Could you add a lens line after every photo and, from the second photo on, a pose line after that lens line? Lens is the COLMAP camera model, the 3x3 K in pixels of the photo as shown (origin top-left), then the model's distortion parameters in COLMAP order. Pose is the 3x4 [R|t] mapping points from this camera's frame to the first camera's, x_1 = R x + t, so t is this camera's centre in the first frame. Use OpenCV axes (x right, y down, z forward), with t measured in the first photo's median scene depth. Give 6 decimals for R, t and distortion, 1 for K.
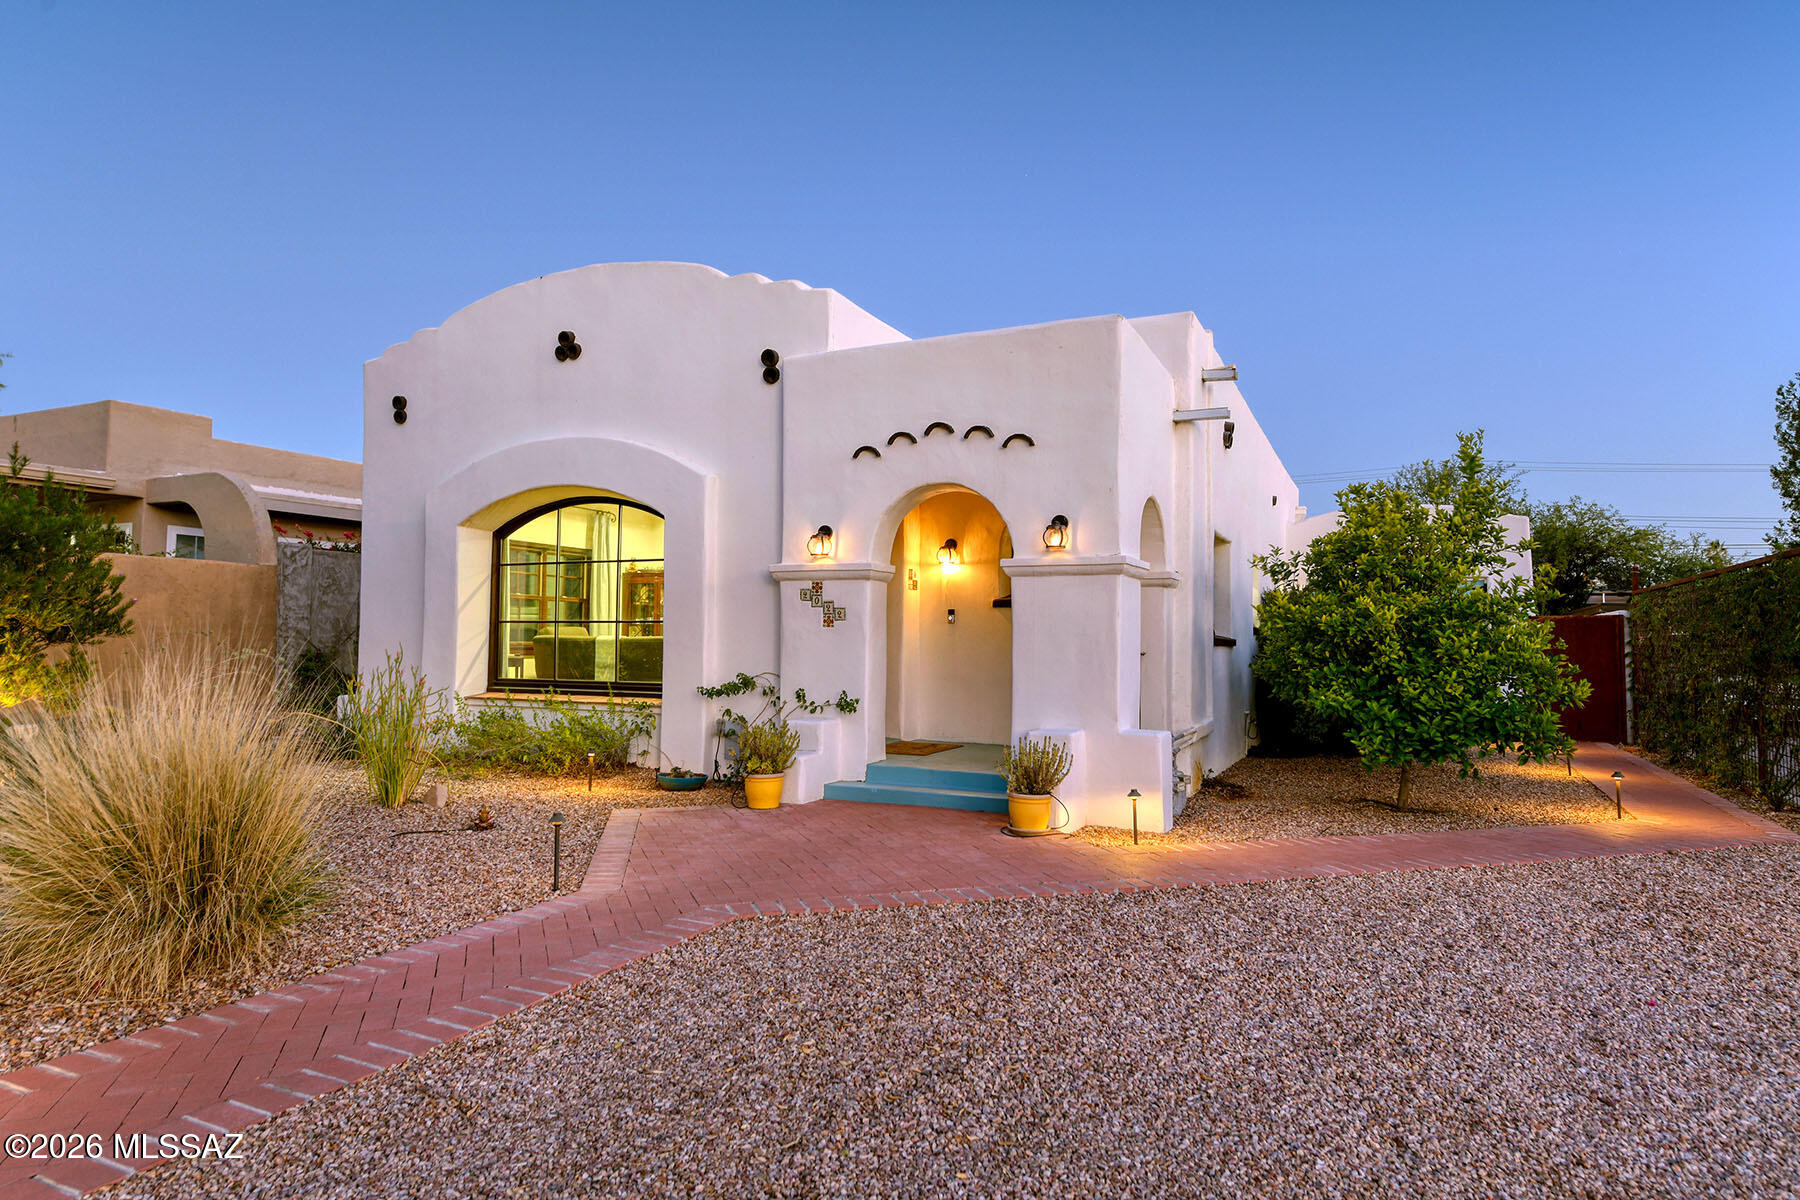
lens RADIAL K [[1022.8, 0, 900.4], [0, 1022.8, 628.7], [0, 0, 1]] dist [0.003753, 0.000226]
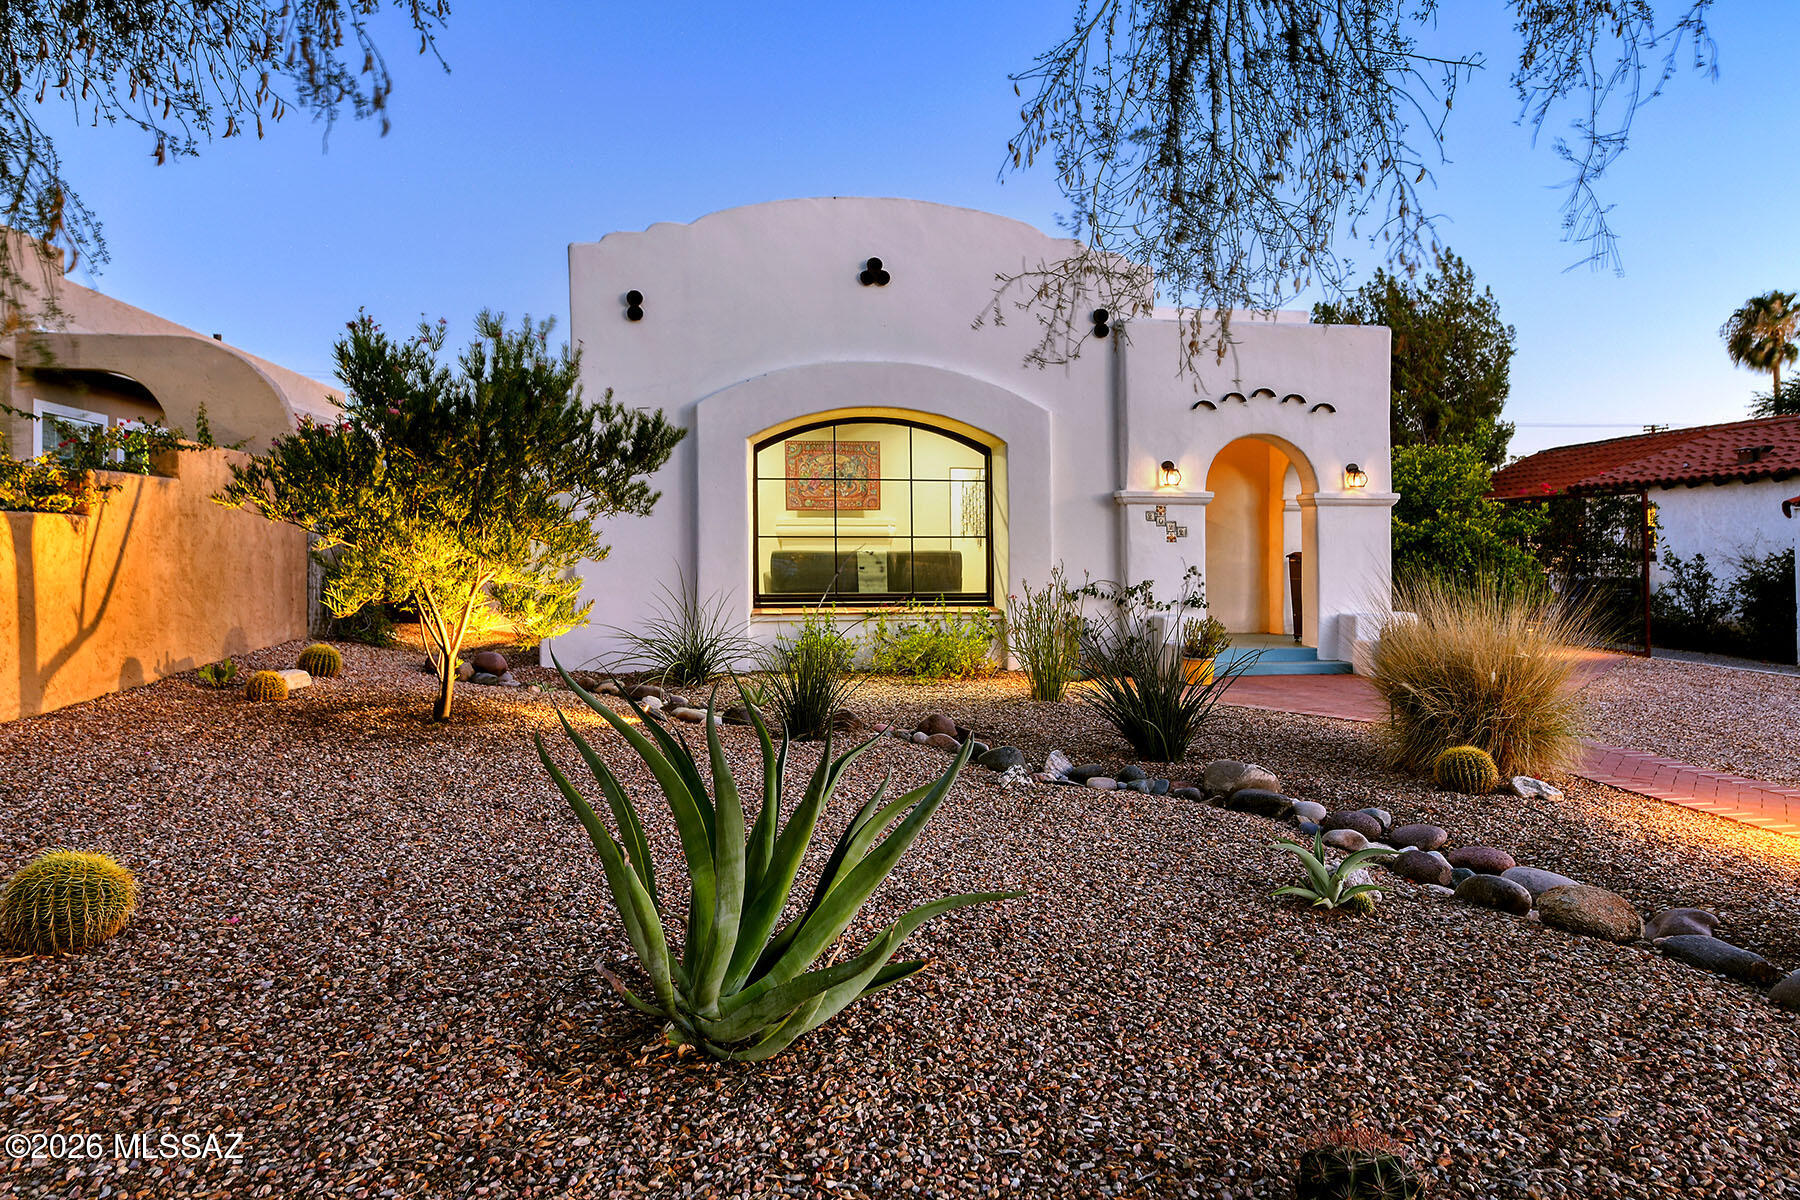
lens RADIAL K [[1194.8, 0, 900.0], [0, 1194.8, 600.0], [0, 0, 1]] dist [-0.005327, 0.000196]
pose [[0.834404, -0.031514, 0.550252, -1.141322], [0.001854, 0.998519, 0.054375, -0.011026], [-0.551151, -0.044351, 0.833226, -0.043776]]
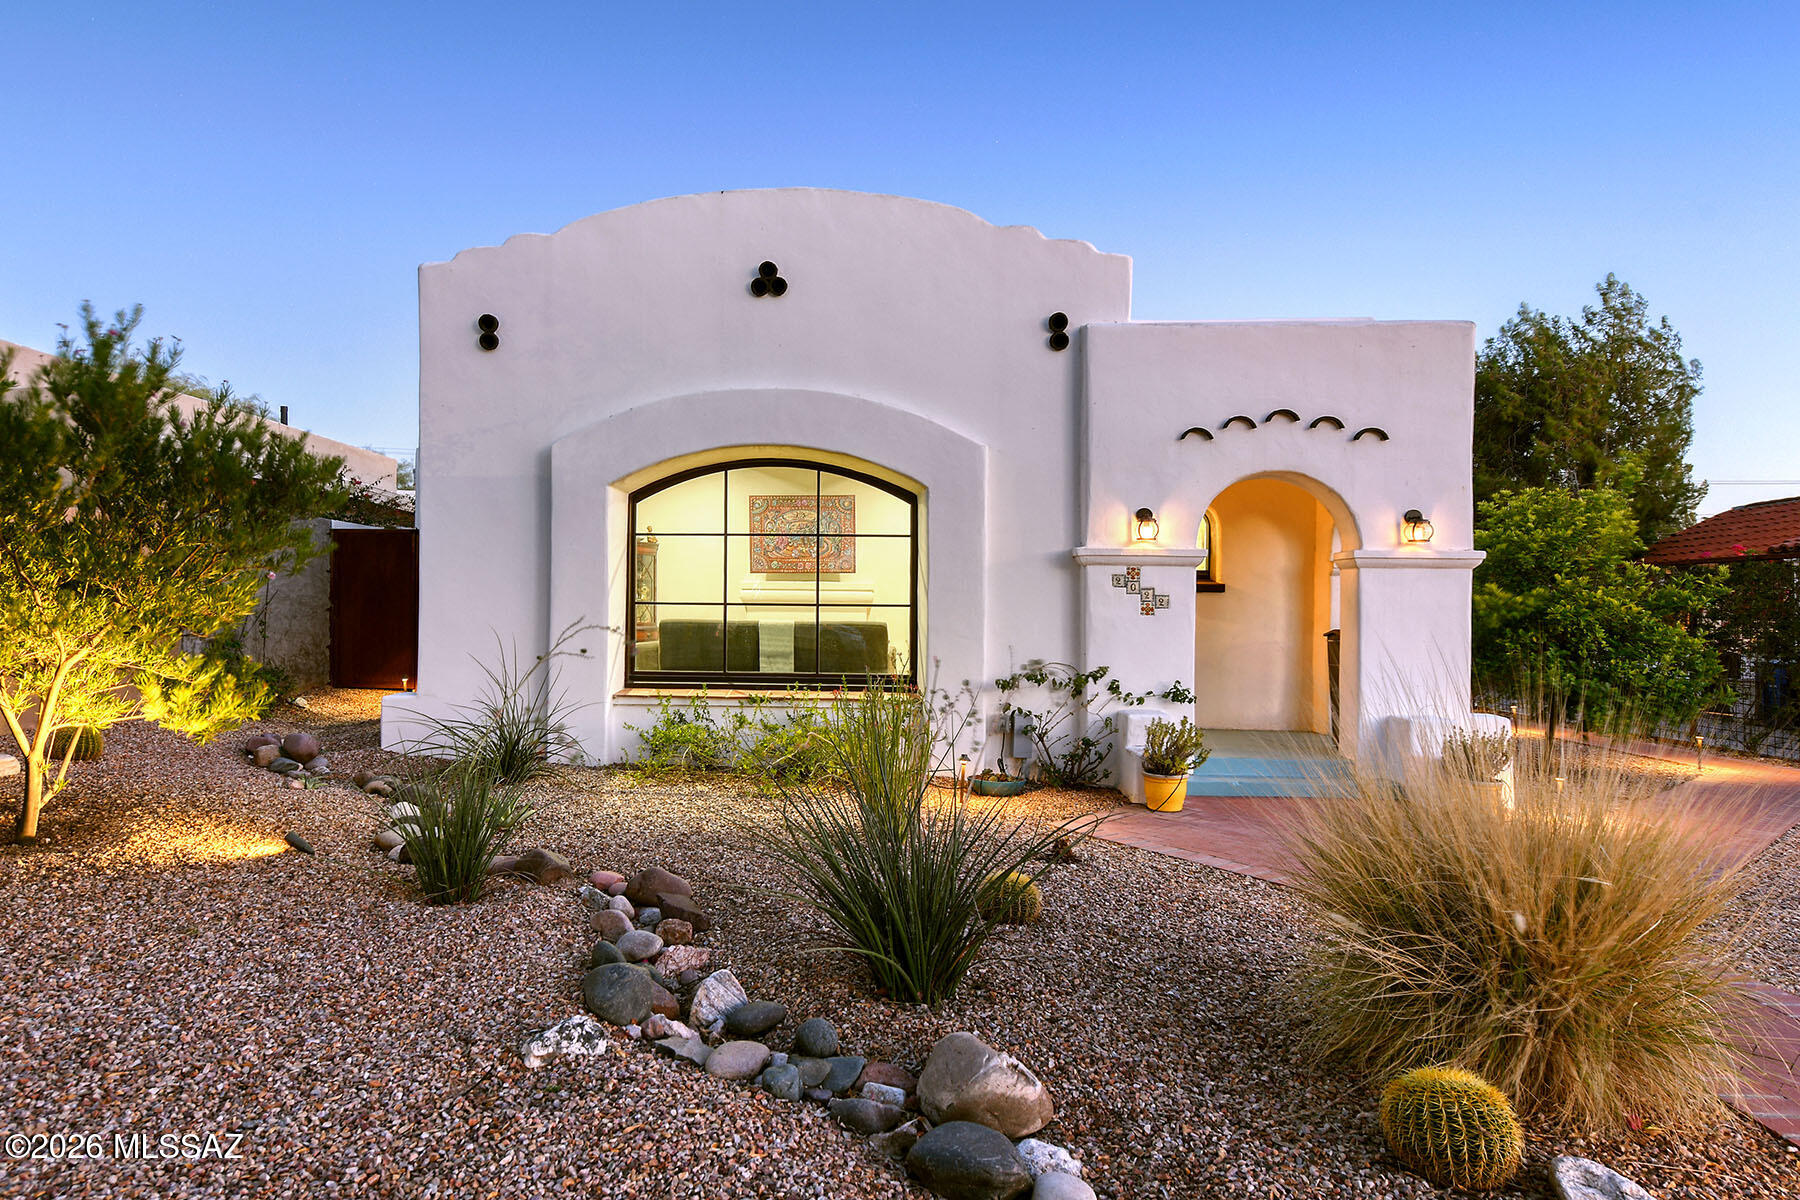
lens RADIAL K [[1069.3, 0, 827.7], [0, 1069.3, 639.4], [0, 0, 1]] dist [-0.004514, -0.000729]
pose [[0.934454, -0.007294, 0.356009, -0.693647], [-0.006911, 0.999230, 0.038613, -0.015069], [-0.356017, -0.038543, 0.933684, 0.170129]]
